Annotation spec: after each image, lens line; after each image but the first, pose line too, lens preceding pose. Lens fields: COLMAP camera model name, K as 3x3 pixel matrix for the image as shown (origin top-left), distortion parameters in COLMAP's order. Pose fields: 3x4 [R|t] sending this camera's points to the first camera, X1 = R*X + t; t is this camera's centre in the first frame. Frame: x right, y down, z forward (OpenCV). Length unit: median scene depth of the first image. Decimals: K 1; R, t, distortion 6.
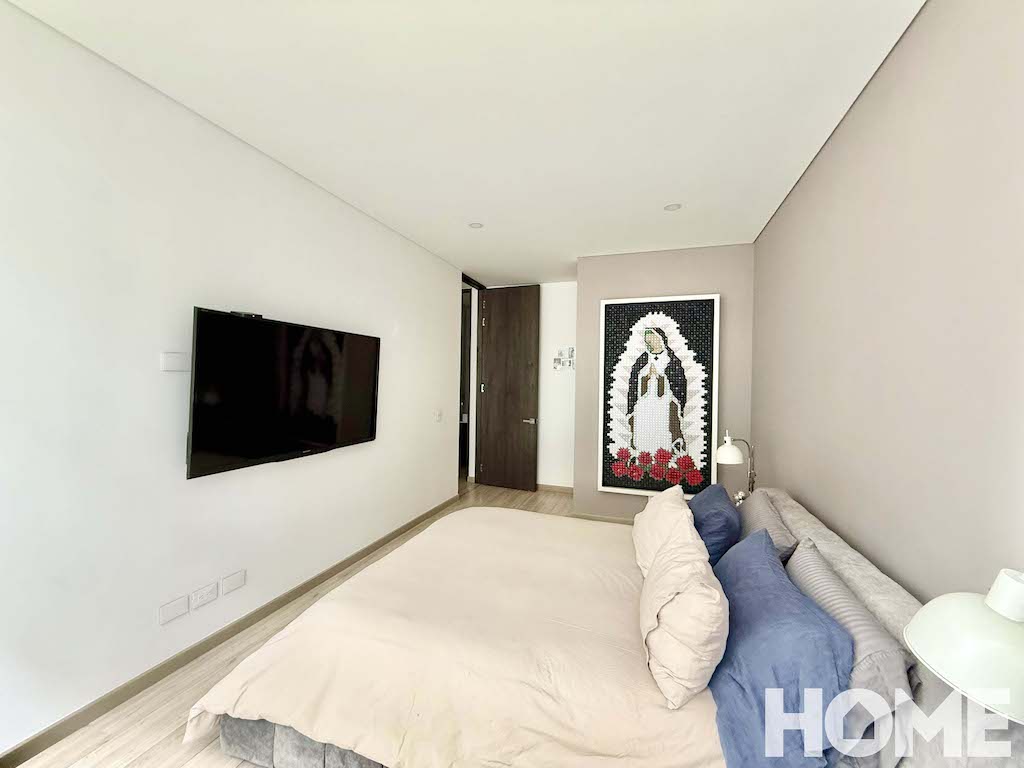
lens RADIAL K [[407.8, 0, 506.8], [0, 407.8, 378.3], [0, 0, 1]] dist [0.000013, -0.000043]
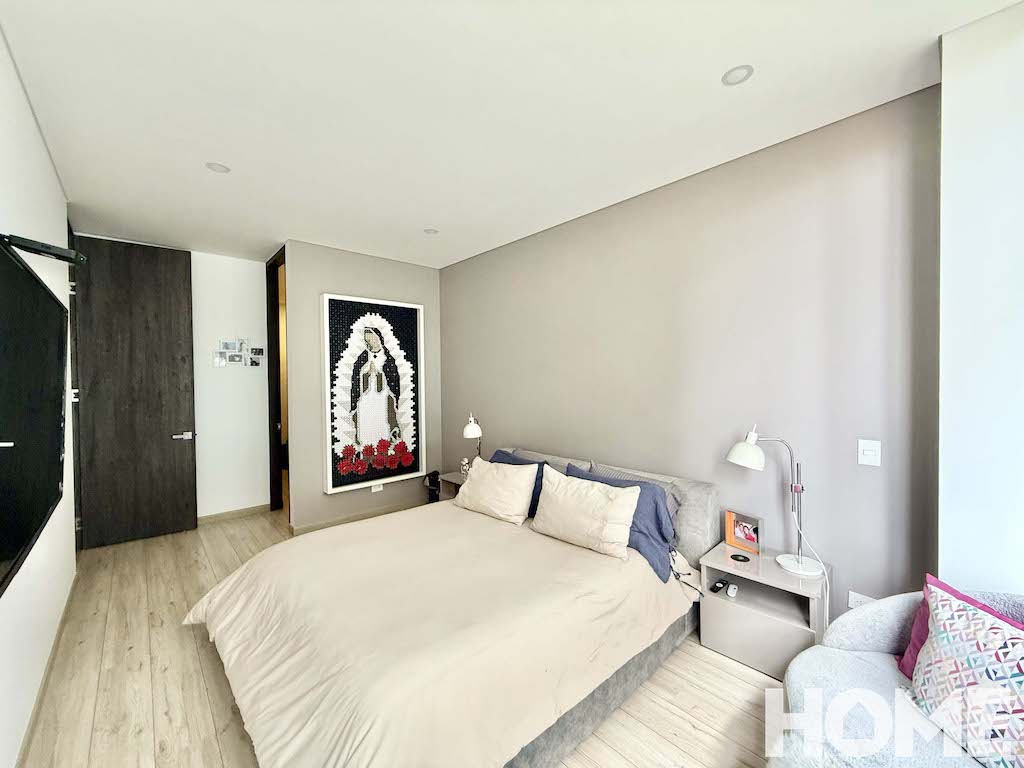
lens RADIAL K [[407.8, 0, 511.7], [0, 407.8, 377.5], [0, 0, 1]] dist [0.000013, -0.000043]
pose [[0.474715, -0.023765, 0.879819, -0.407975], [0.011673, 0.999717, 0.020706, -0.011639], [-0.880062, 0.000440, 0.474859, 0.172897]]
